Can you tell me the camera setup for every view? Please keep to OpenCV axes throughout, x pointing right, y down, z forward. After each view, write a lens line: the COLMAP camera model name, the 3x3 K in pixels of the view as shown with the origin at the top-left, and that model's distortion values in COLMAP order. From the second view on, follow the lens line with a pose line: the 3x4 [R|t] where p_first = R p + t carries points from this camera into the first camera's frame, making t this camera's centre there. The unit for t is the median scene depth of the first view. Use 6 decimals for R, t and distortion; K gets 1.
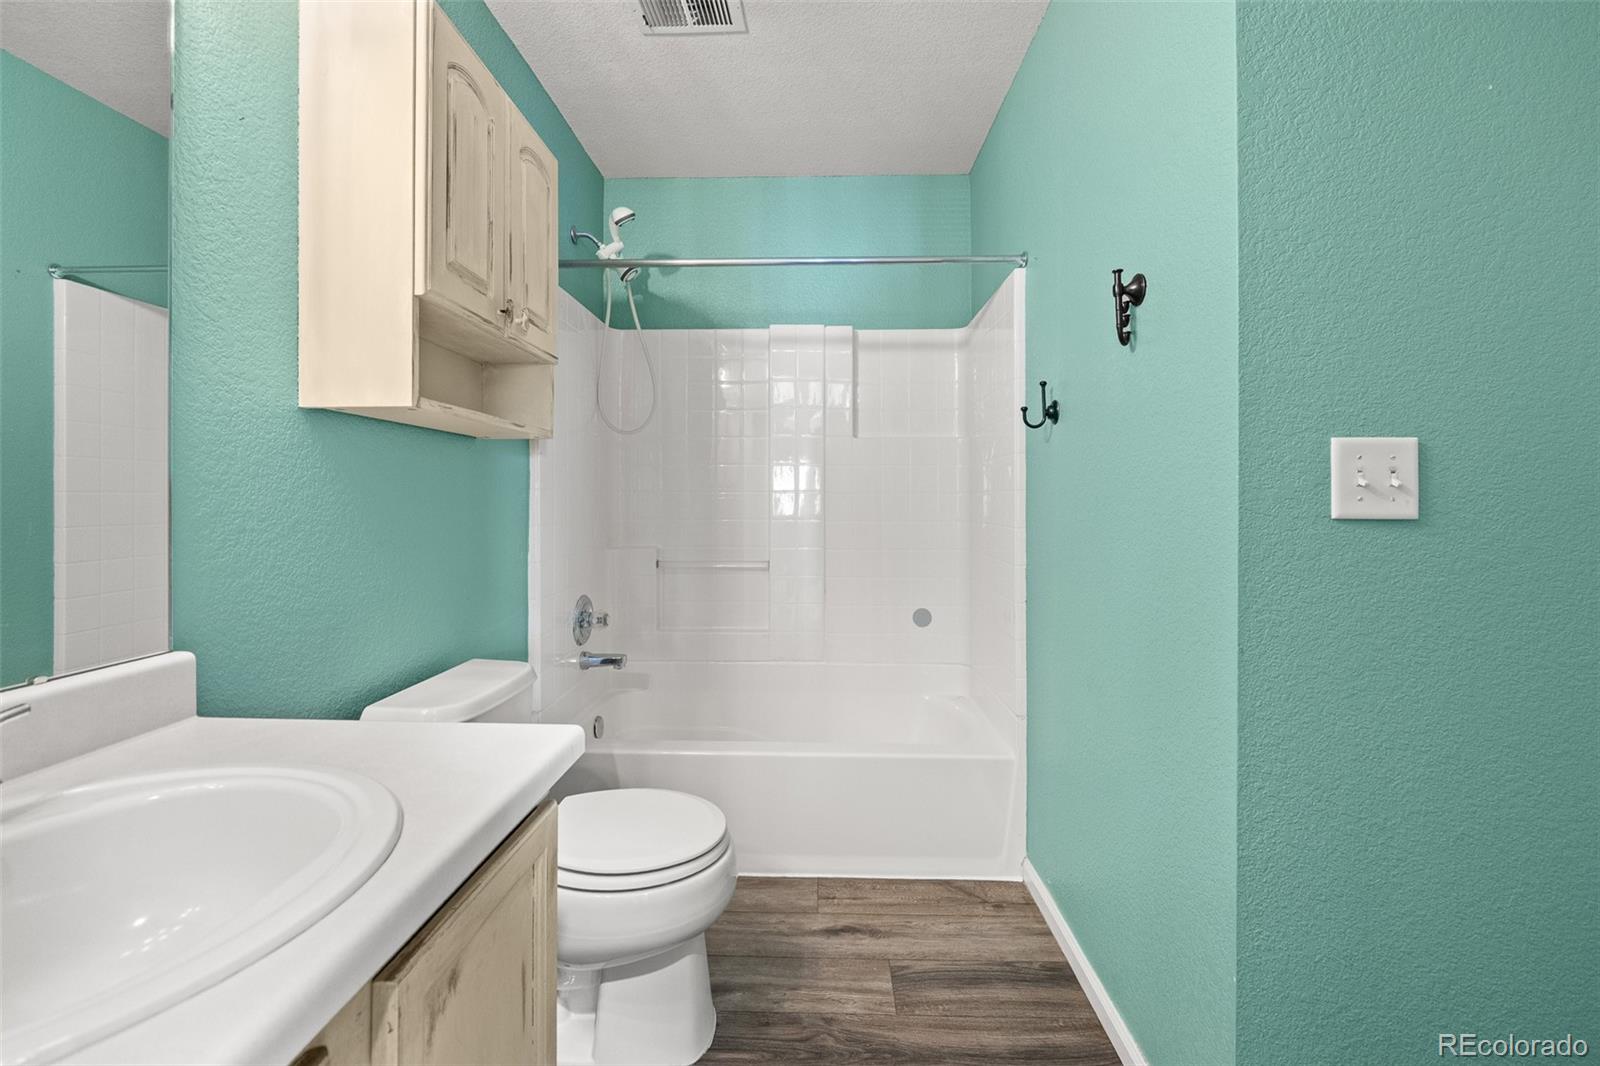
lens RADIAL K [[686.8, 0, 801.9], [0, 686.8, 492.9], [0, 0, 1]] dist [-0.004698, -0.000477]
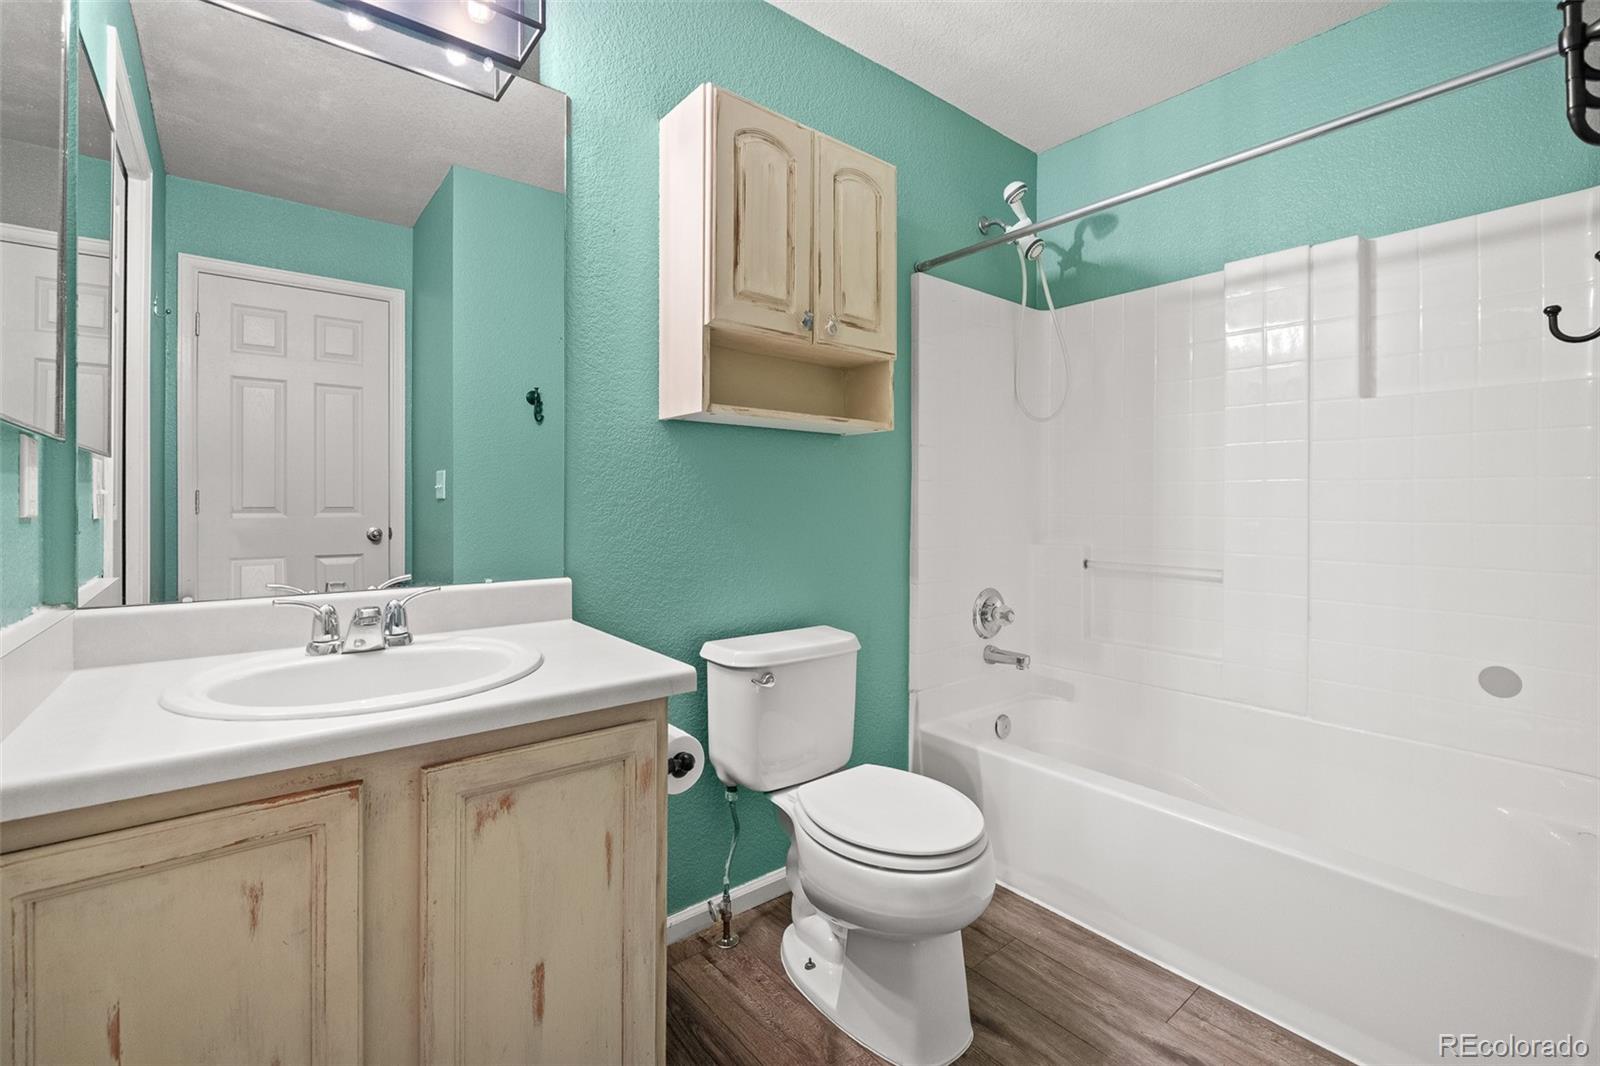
lens RADIAL K [[702.0, 0, 798.2], [0, 702.0, 497.5], [0, 0, 1]] dist [0.000654, -0.000146]
pose [[0.647723, -0.003746, -0.761867, 0.362156], [0.003611, 0.999992, -0.001847, 0.025747], [0.761868, -0.001555, 0.647731, 0.180684]]
